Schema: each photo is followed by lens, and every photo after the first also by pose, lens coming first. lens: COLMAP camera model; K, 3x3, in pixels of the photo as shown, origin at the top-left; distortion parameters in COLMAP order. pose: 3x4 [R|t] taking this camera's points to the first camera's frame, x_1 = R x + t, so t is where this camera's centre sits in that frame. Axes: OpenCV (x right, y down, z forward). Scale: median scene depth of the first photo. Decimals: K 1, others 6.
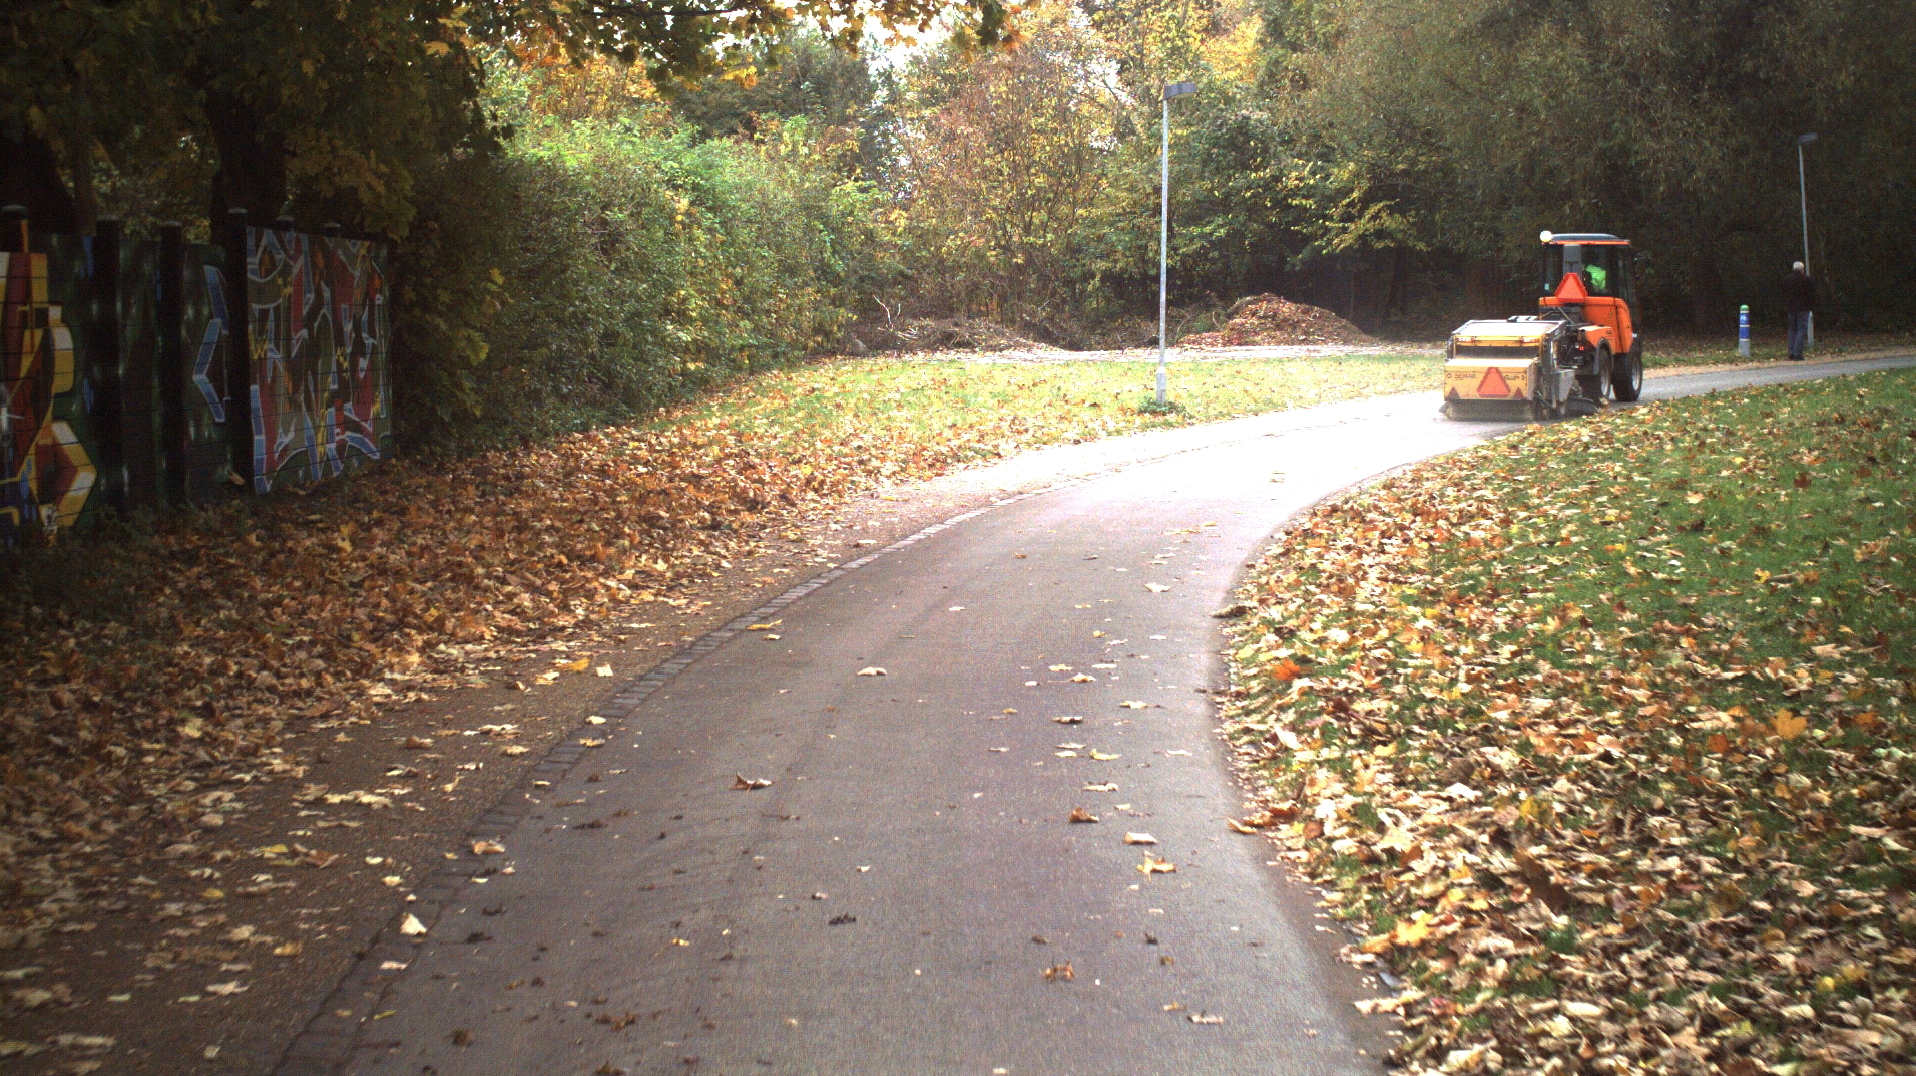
lens RADIAL K [[3430.0, 0, 958.0], [0, 3430.0, 538.0], [0, 0, 1]] dist [-0.310150, 0.294464]
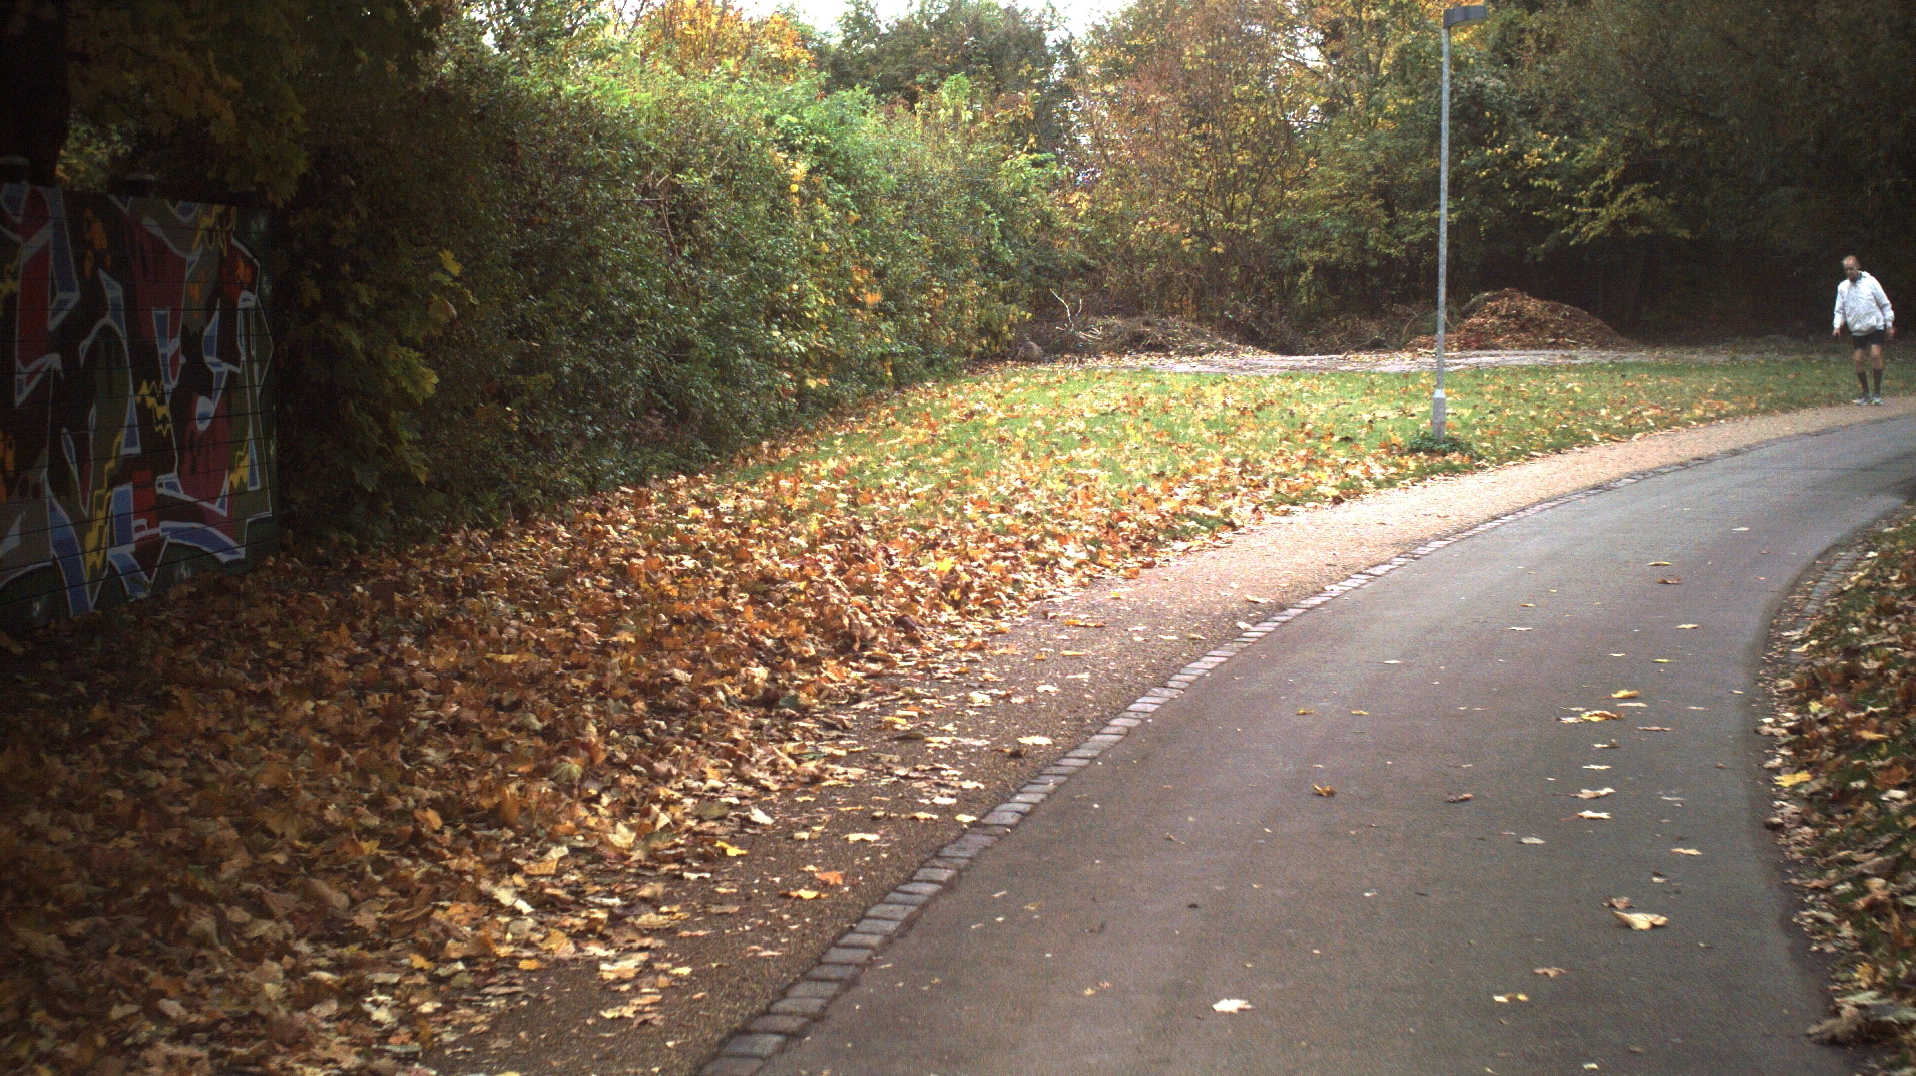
lens RADIAL K [[3430.0, 0, 958.0], [0, 3430.0, 538.0], [0, 0, 1]] dist [-0.310150, 0.294464]
pose [[0.998658, 0.004267, -0.051618, -0.003743], [-0.004154, 0.999989, 0.002291, -0.011678], [0.051628, -0.002074, 0.998664, 0.158678]]
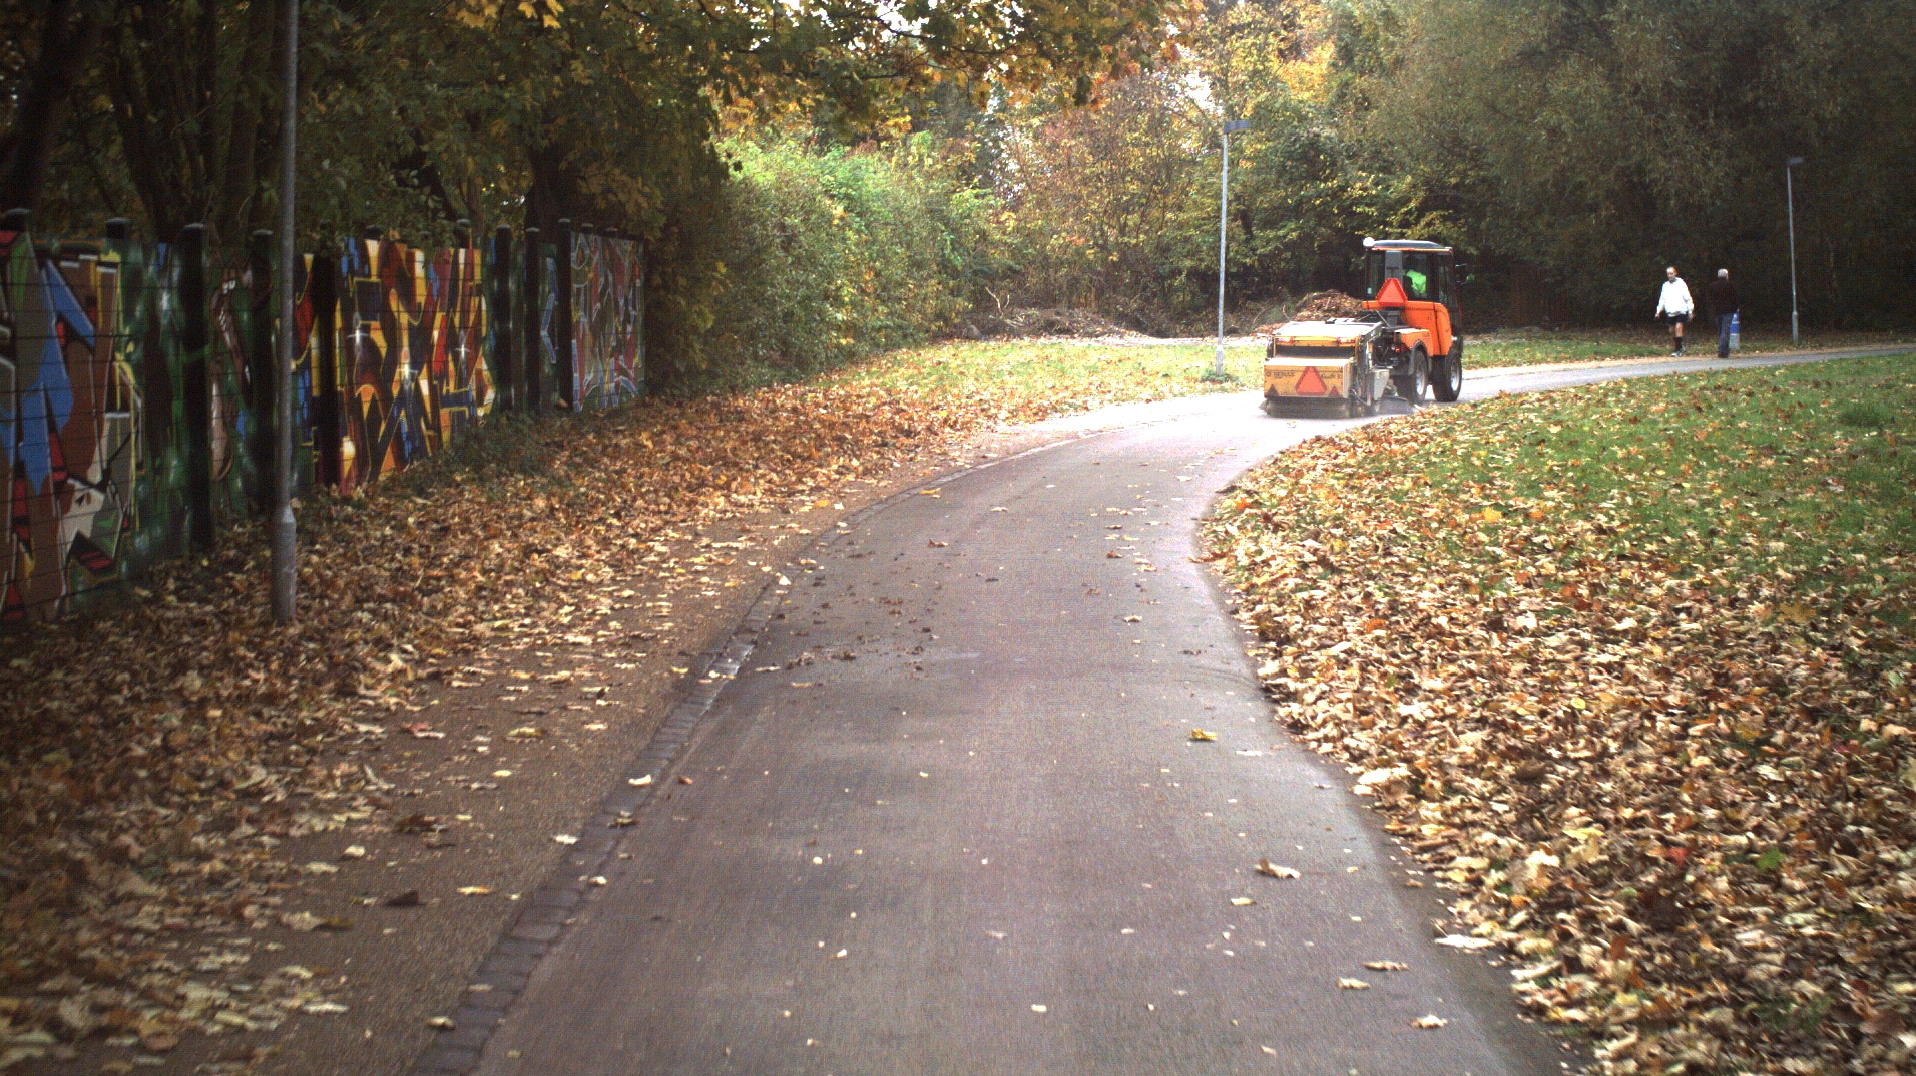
lens RADIAL K [[3430.0, 0, 958.0], [0, 3430.0, 538.0], [0, 0, 1]] dist [-0.310150, 0.294464]
pose [[0.999469, 0.013706, -0.029558, 0.001003], [-0.013656, 0.999905, 0.001902, 0.011888], [0.029581, -0.001497, 0.999561, -0.157365]]
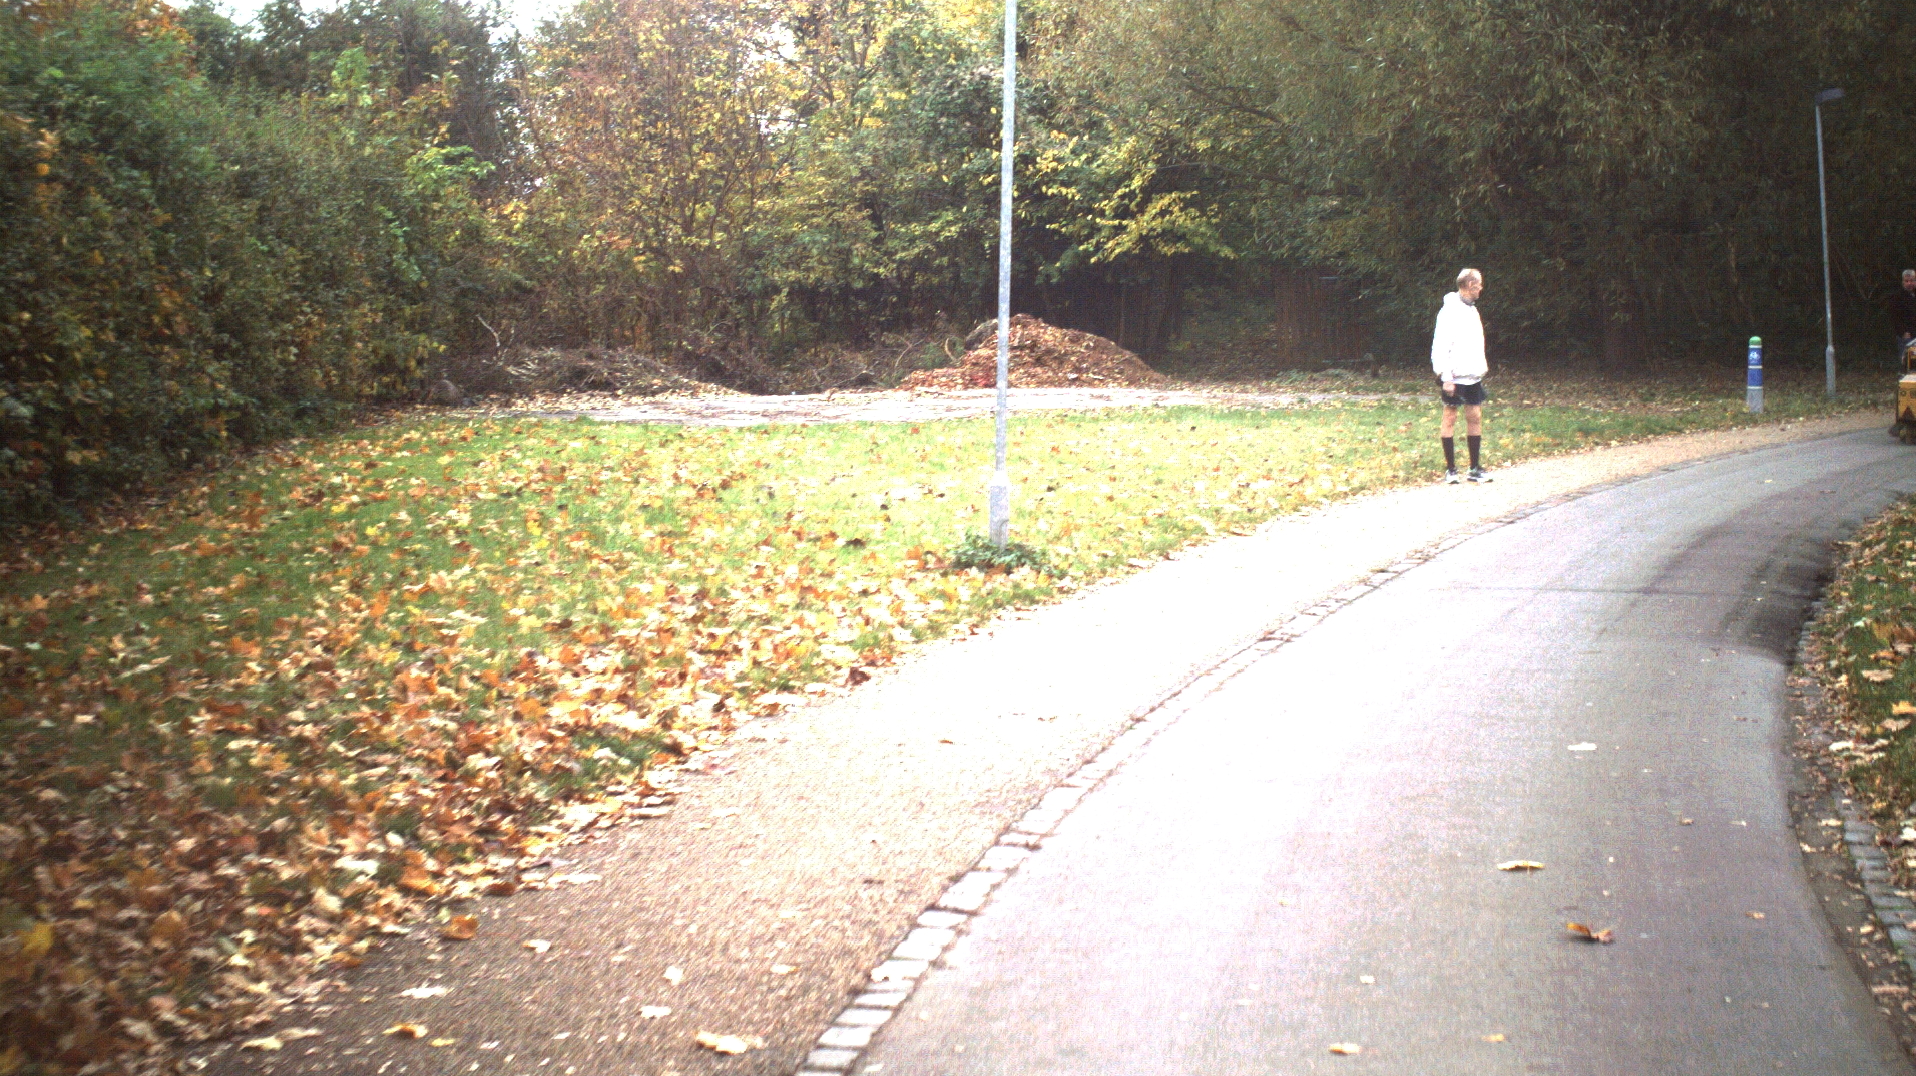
lens RADIAL K [[3430.0, 0, 958.0], [0, 3430.0, 538.0], [0, 0, 1]] dist [-0.310150, 0.294464]
pose [[0.994567, 0.000442, 0.104093, 0.001753], [0.000082, 0.999987, -0.005031, -0.023145], [-0.104094, 0.005012, 0.994555, 0.314026]]
